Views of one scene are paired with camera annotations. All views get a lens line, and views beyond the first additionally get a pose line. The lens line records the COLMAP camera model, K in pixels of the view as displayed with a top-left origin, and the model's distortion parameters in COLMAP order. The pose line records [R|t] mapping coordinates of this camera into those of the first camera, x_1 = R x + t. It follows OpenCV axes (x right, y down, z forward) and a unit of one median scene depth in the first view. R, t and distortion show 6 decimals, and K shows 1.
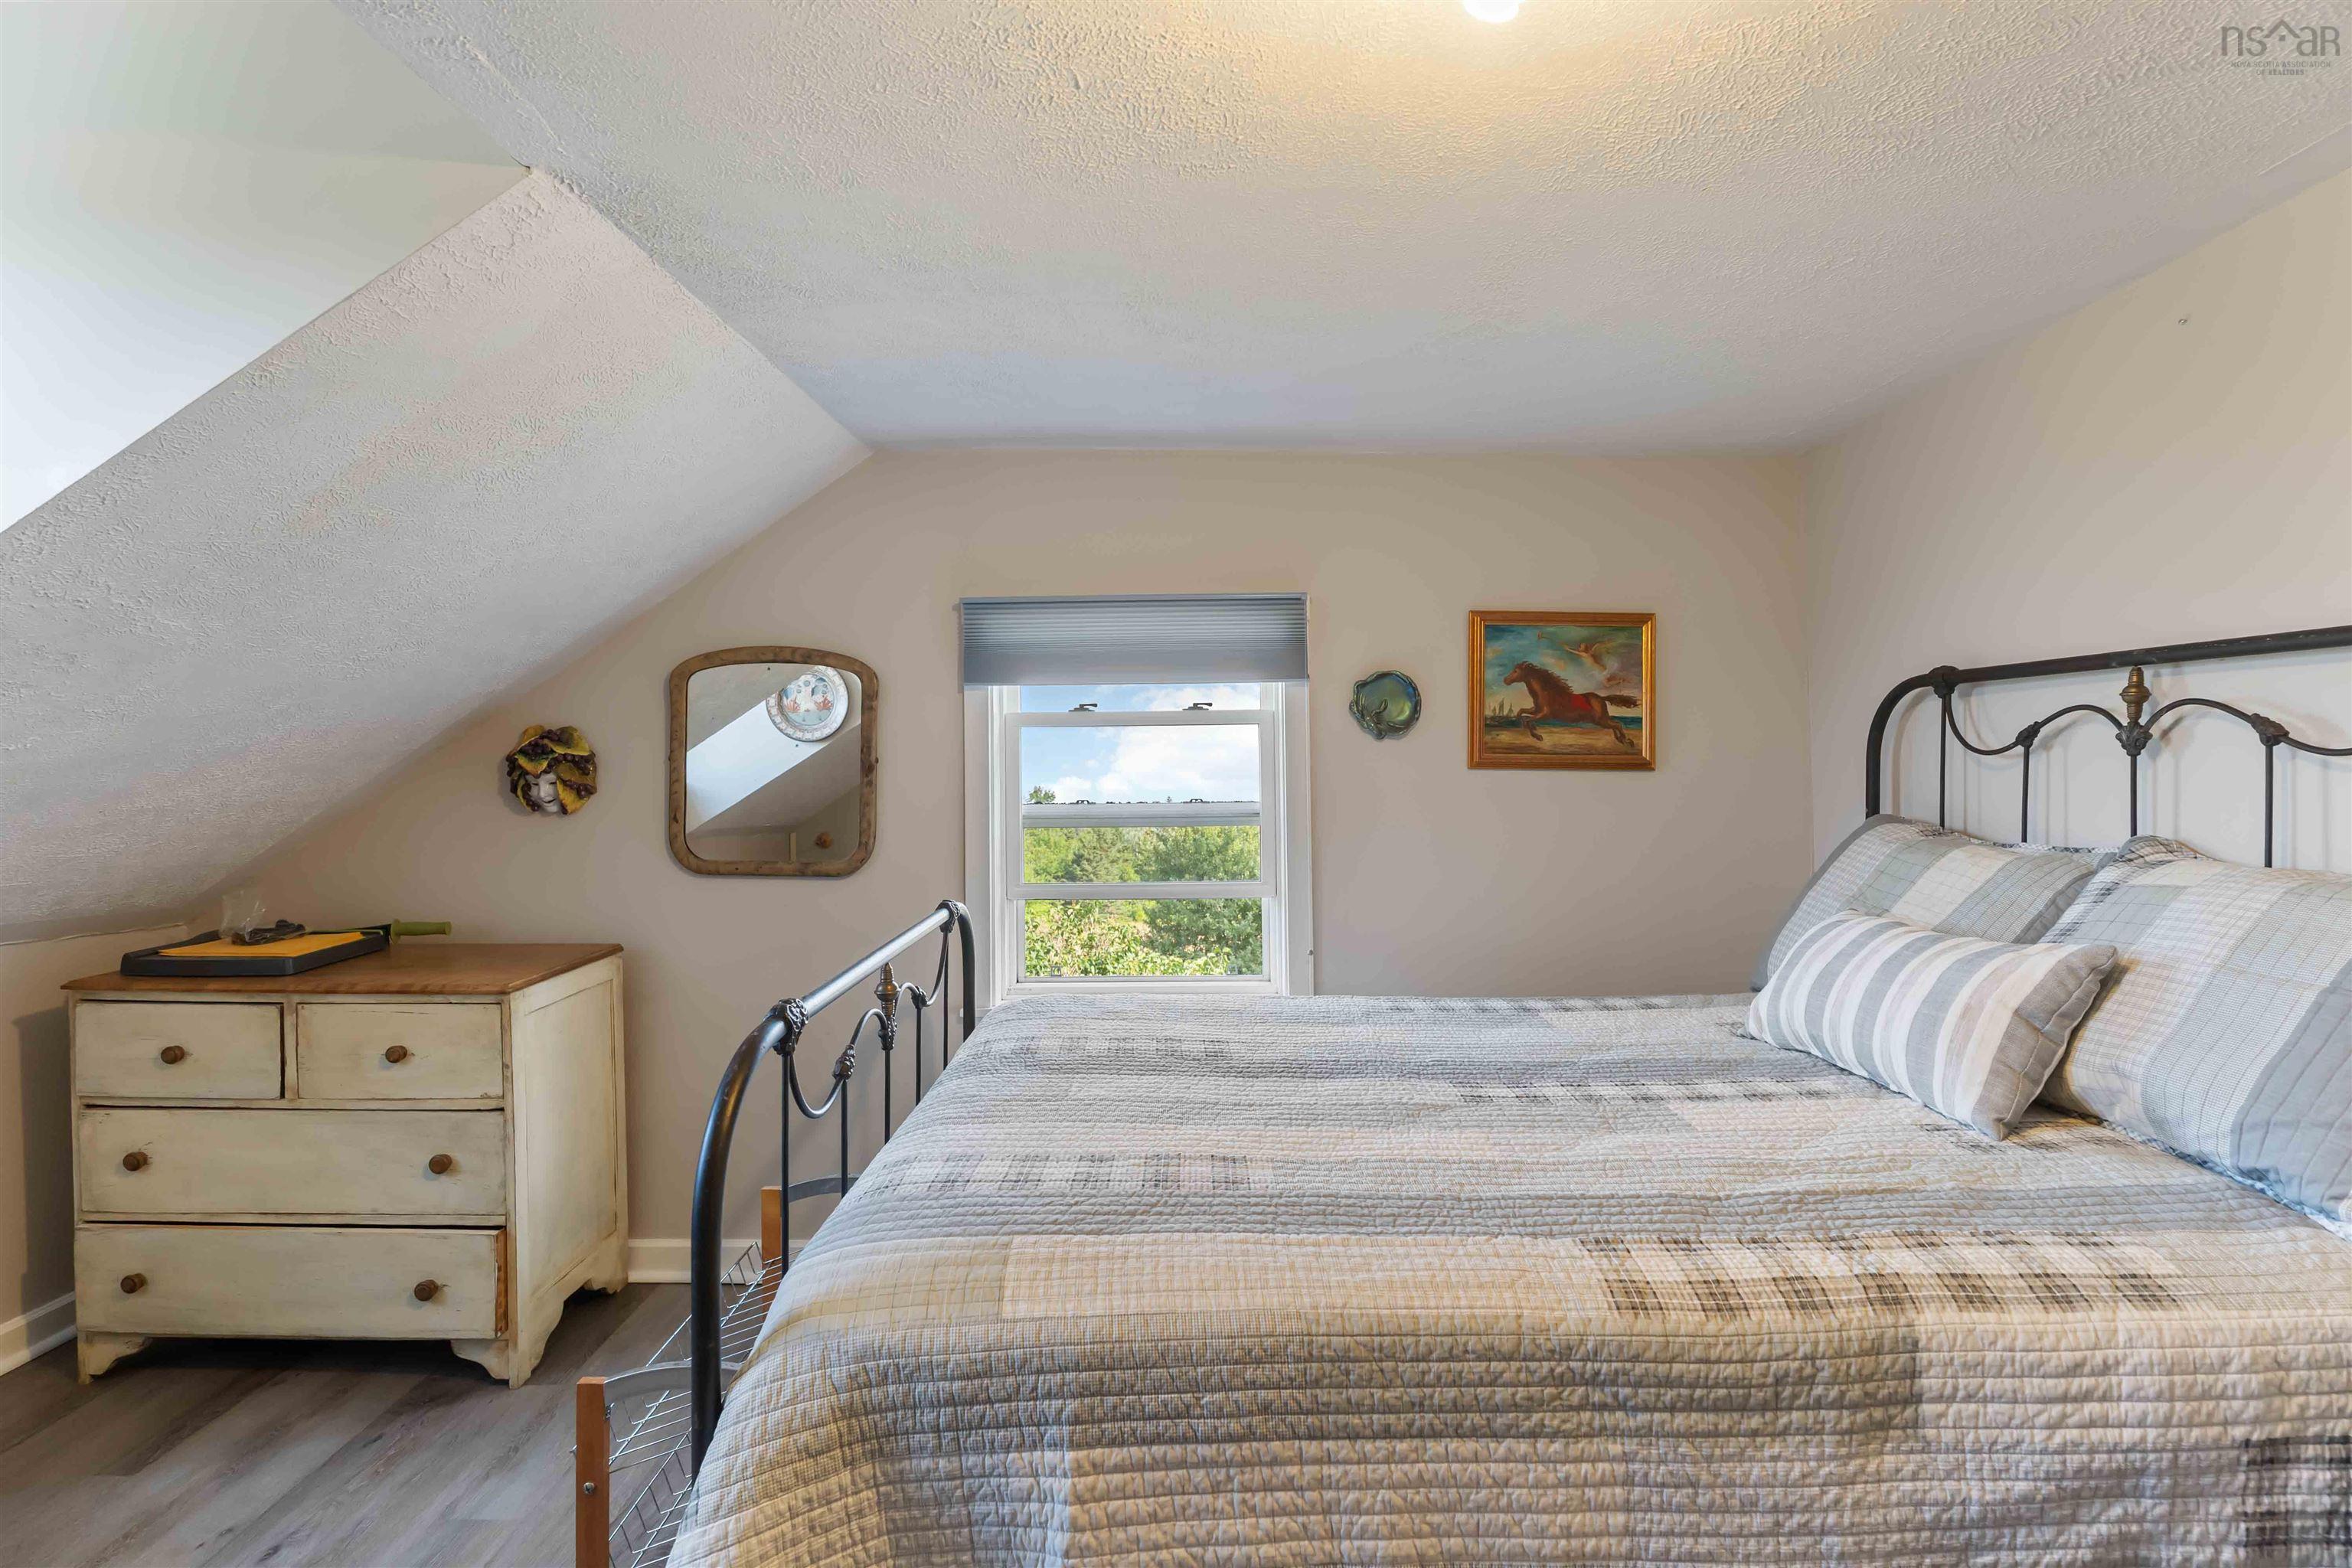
lens RADIAL K [[1102.3, 0, 1176.6], [0, 1102.3, 774.3], [0, 0, 1]] dist [-0.002690, 0.000497]
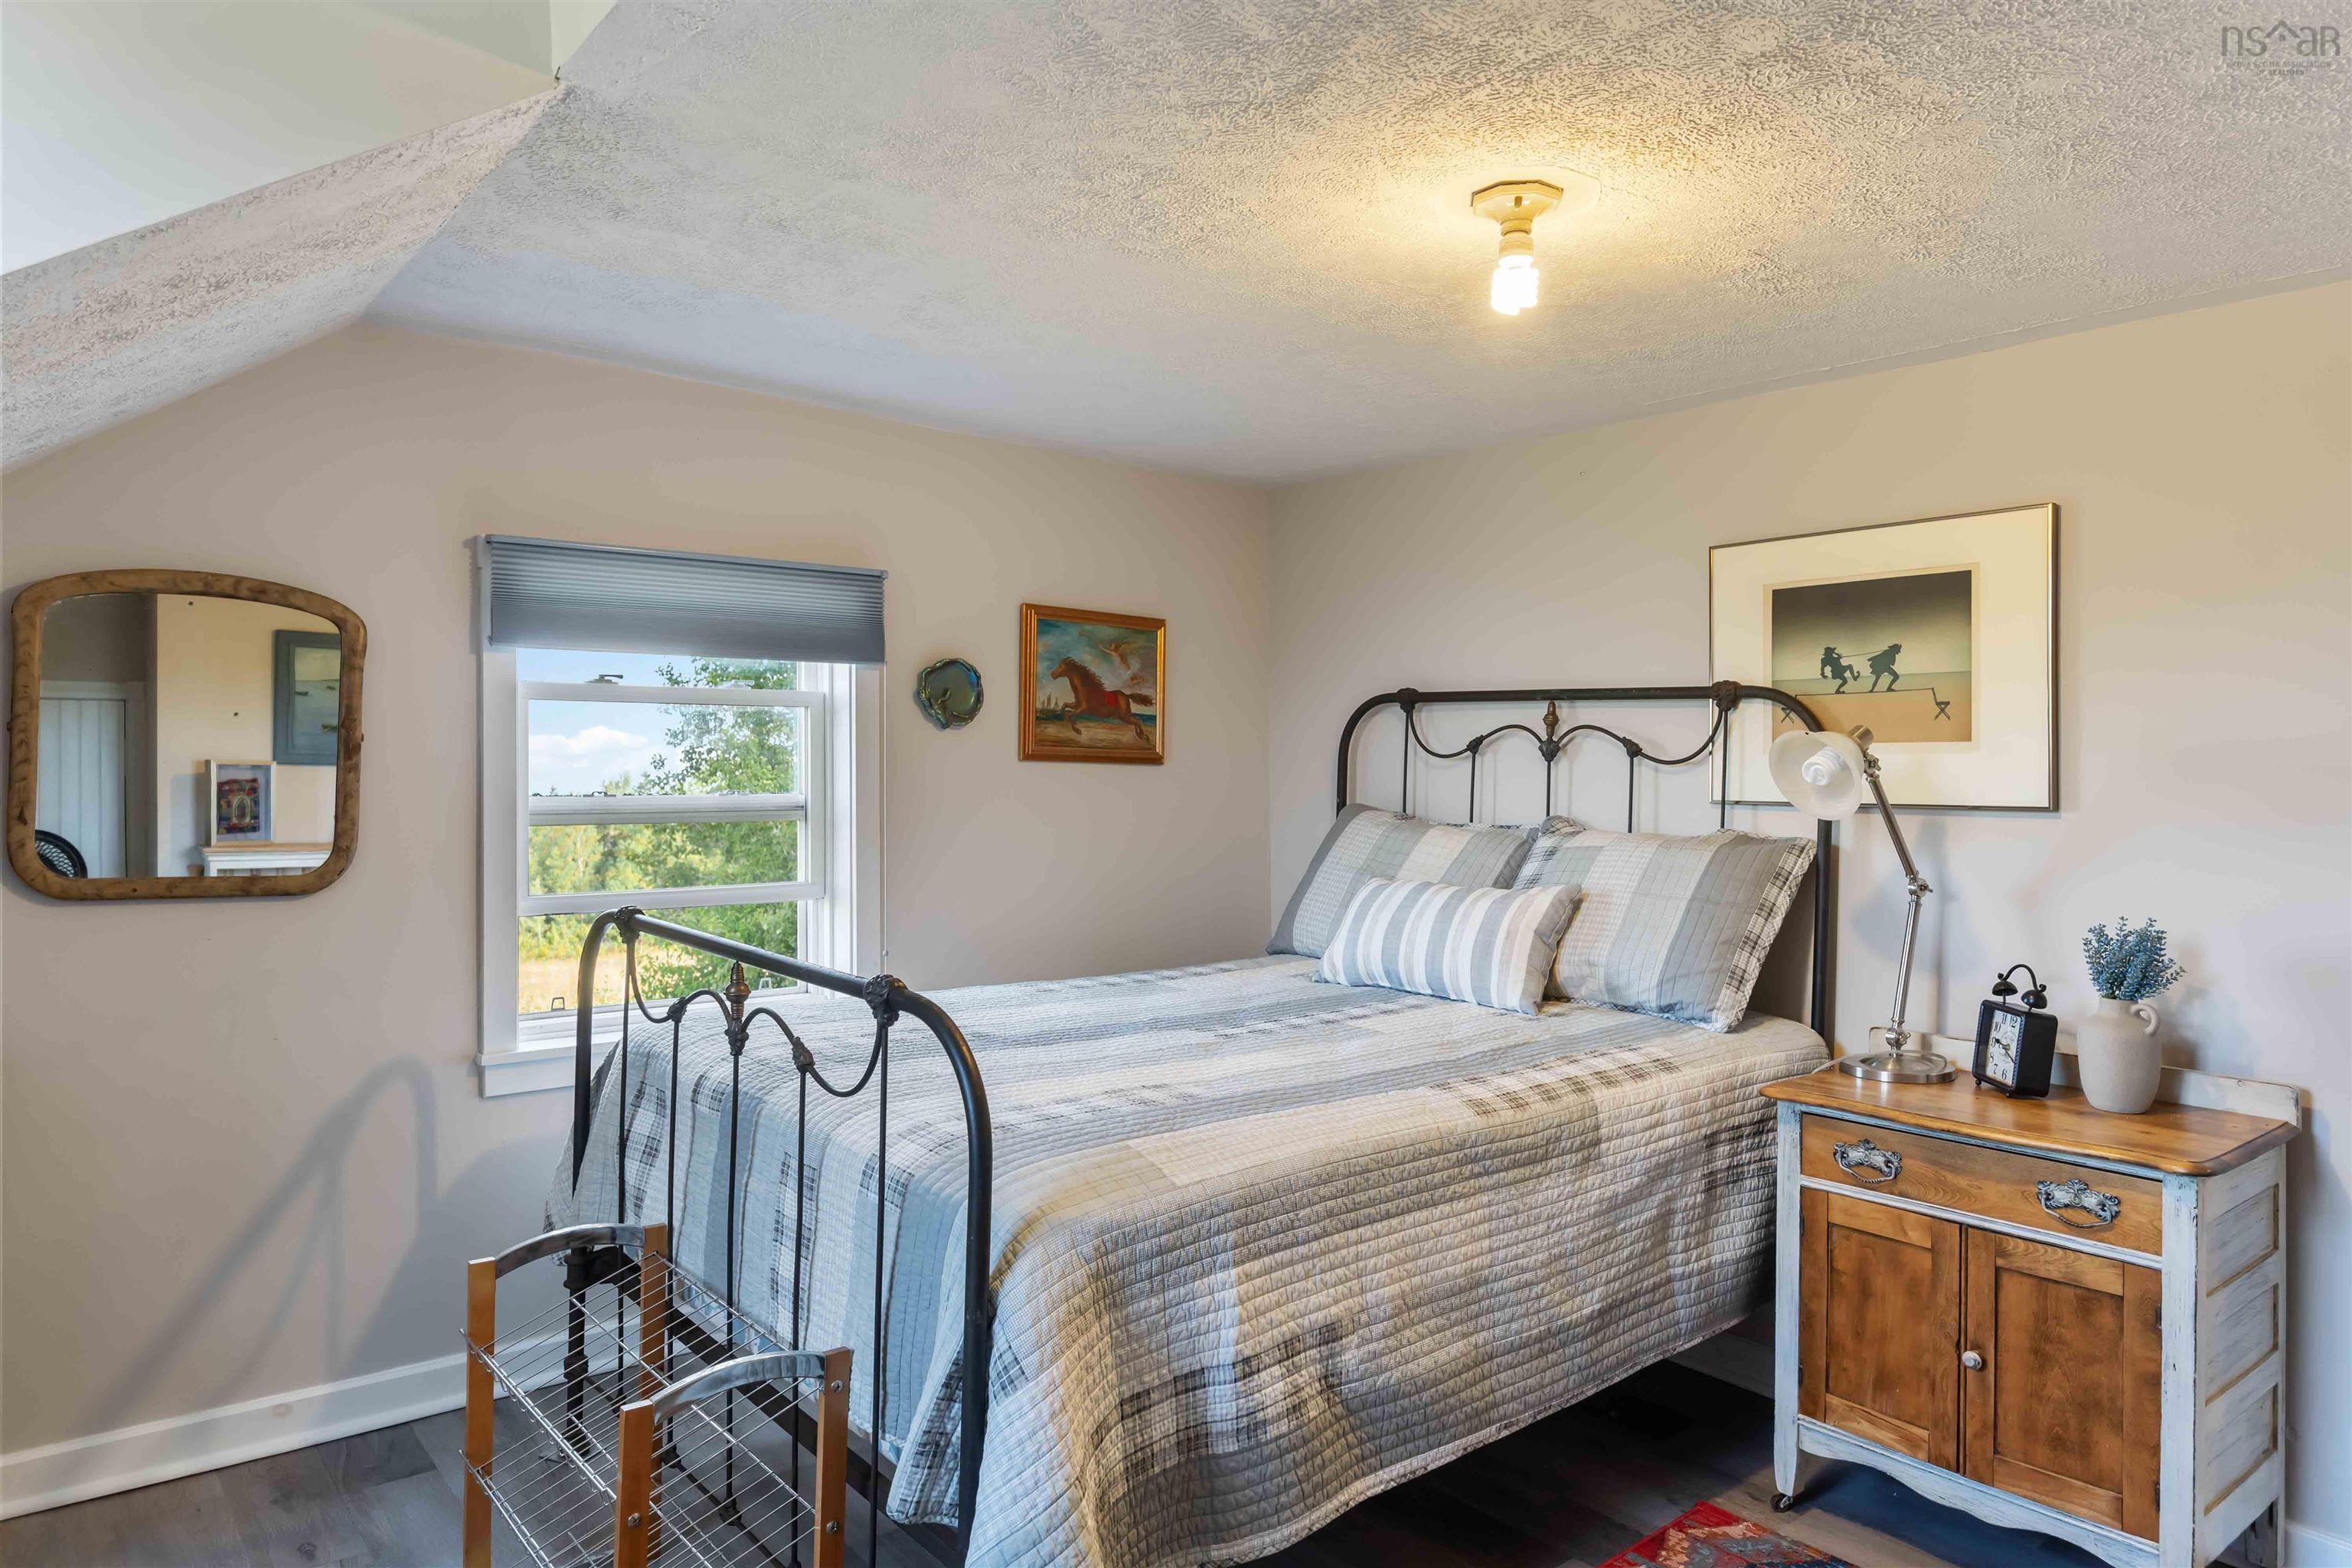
lens RADIAL K [[1475.7, 0, 1175.0], [0, 1475.7, 782.7], [0, 0, 1]] dist [0.025190, 0.000332]
pose [[0.771234, 0.004657, 0.636535, -1.010044], [-0.014937, 0.999830, 0.010782, -0.002881], [-0.636377, -0.017824, 0.771172, -0.269822]]
